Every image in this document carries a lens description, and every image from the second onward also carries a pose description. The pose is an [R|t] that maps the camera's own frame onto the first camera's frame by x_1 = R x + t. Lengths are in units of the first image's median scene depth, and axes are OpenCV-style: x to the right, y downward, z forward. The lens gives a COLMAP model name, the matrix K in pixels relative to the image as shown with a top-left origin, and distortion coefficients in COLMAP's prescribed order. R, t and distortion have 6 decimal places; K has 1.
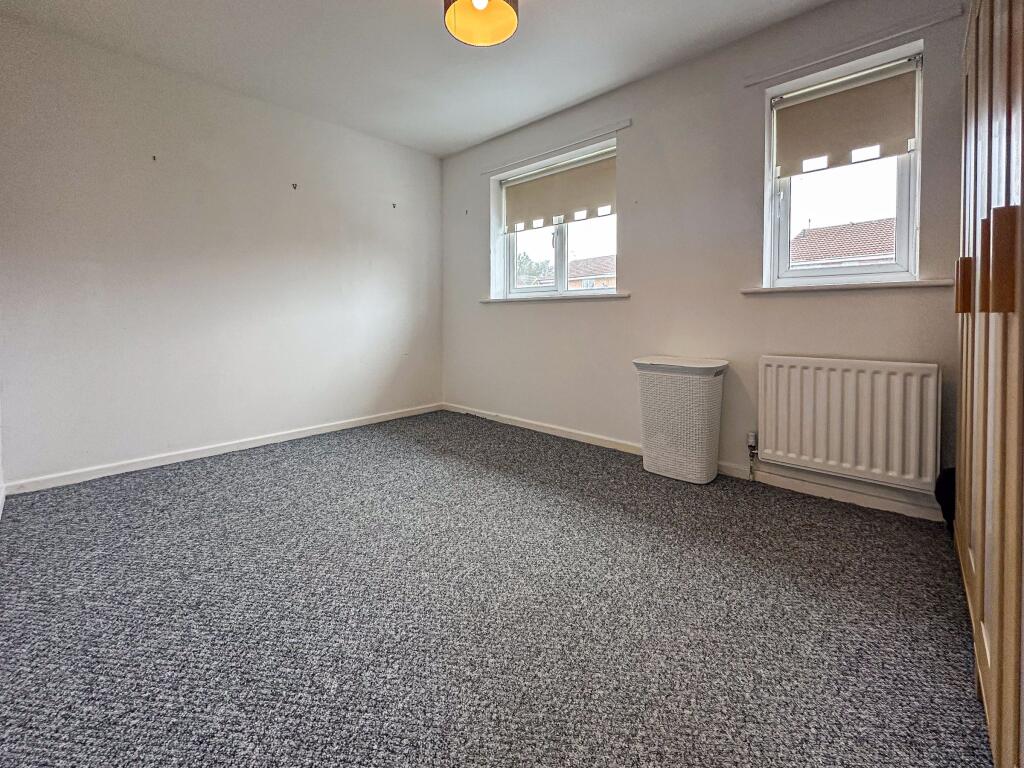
lens RADIAL K [[442.5, 0, 509.1], [0, 442.5, 382.4], [0, 0, 1]] dist [-0.007372, 0.000650]
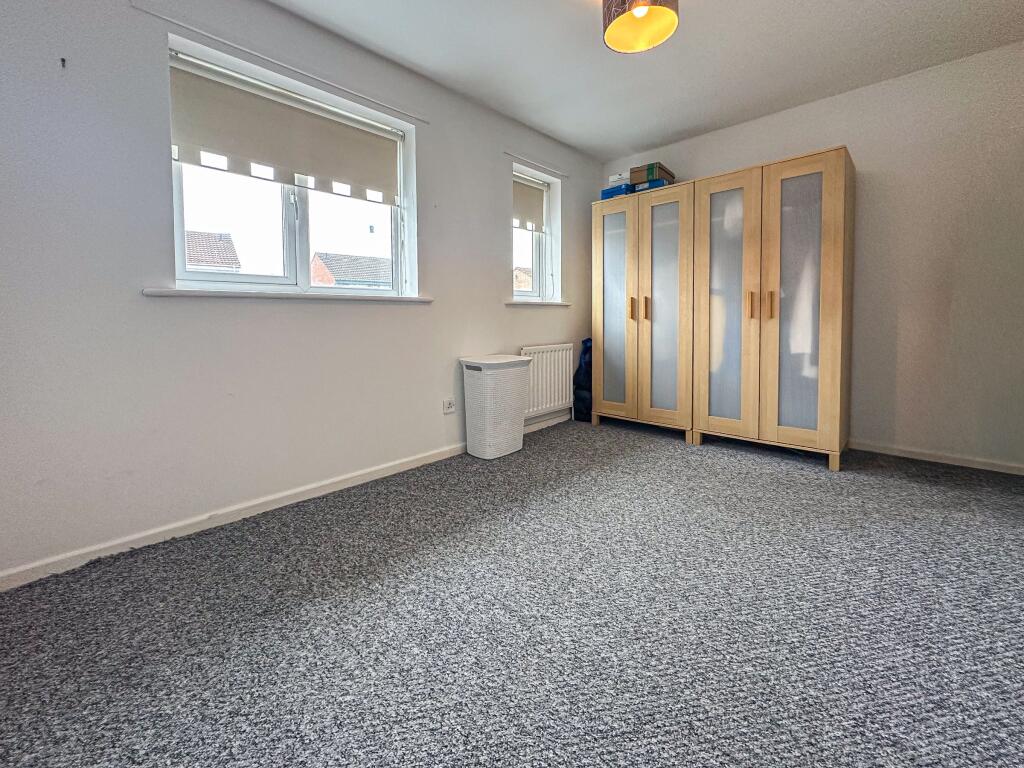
lens RADIAL K [[435.1, 0, 512.0], [0, 435.1, 384.0], [0, 0, 1]] dist [0.016560, 0.000111]
pose [[-0.025308, -0.154432, 0.987679, -0.609695], [0.148637, 0.976432, 0.156482, -0.122291], [-0.988568, 0.150766, -0.001757, 0.735669]]
